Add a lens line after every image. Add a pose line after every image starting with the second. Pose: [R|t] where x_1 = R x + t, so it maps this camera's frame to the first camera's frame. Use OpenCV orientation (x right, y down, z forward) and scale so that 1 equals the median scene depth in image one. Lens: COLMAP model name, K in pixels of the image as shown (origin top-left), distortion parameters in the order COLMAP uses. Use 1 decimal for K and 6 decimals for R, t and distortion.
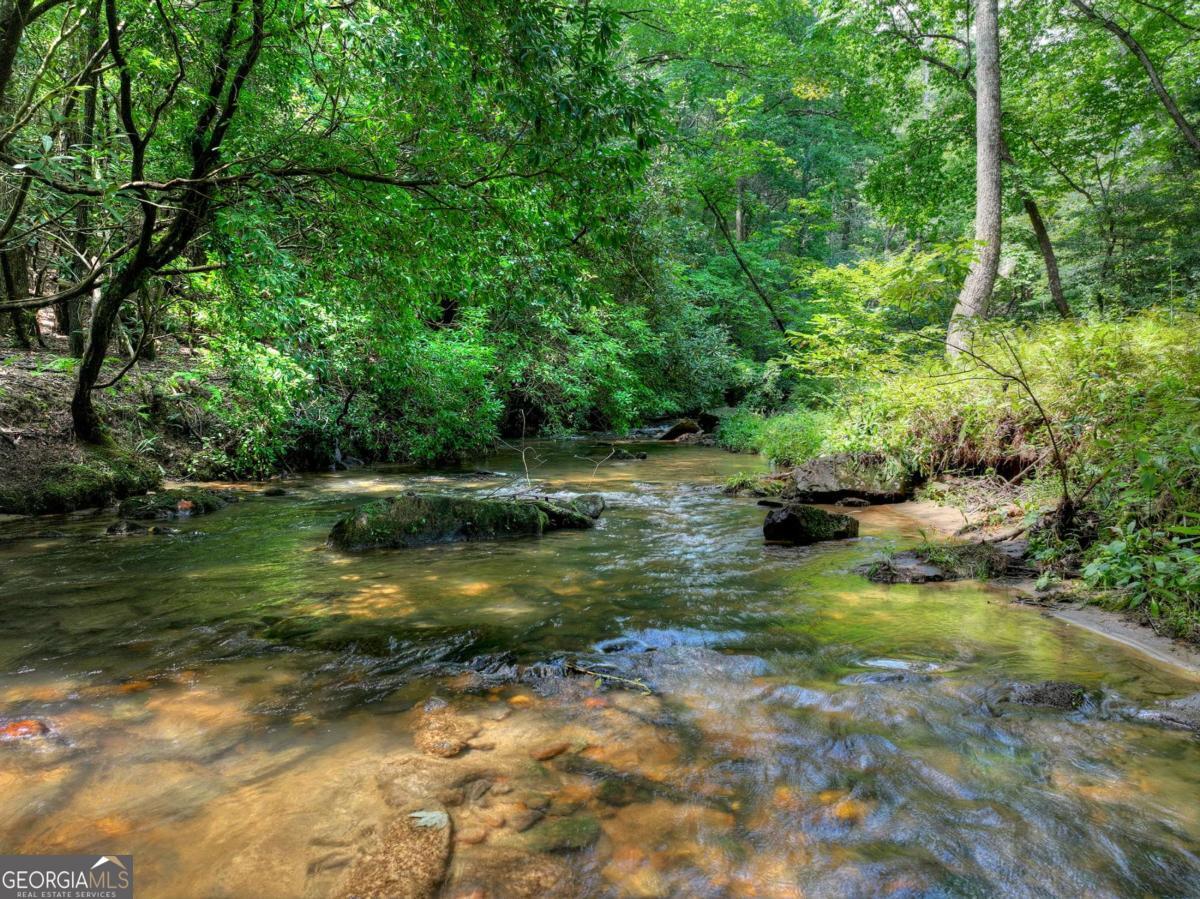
lens RADIAL K [[852.0, 0, 597.1], [0, 852.0, 447.3], [0, 0, 1]] dist [0.008884, 0.009256]
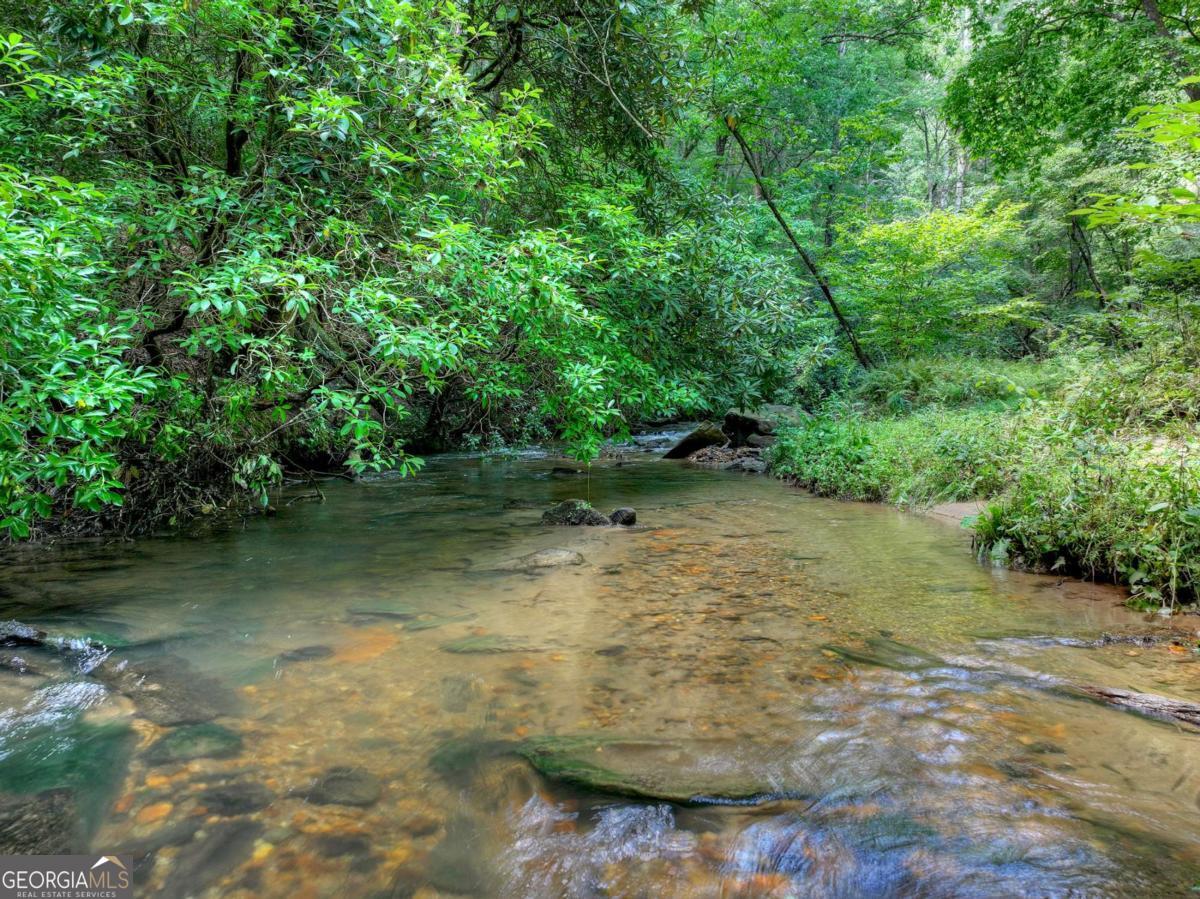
lens RADIAL K [[852.0, 0, 601.3], [0, 852.0, 450.5], [0, 0, 1]] dist [0.008884, 0.009256]
pose [[0.999987, -0.003946, 0.003280, 0.035193], [0.003940, 0.999991, 0.001645, -0.019817], [-0.003287, -0.001632, 0.999993, 0.515134]]
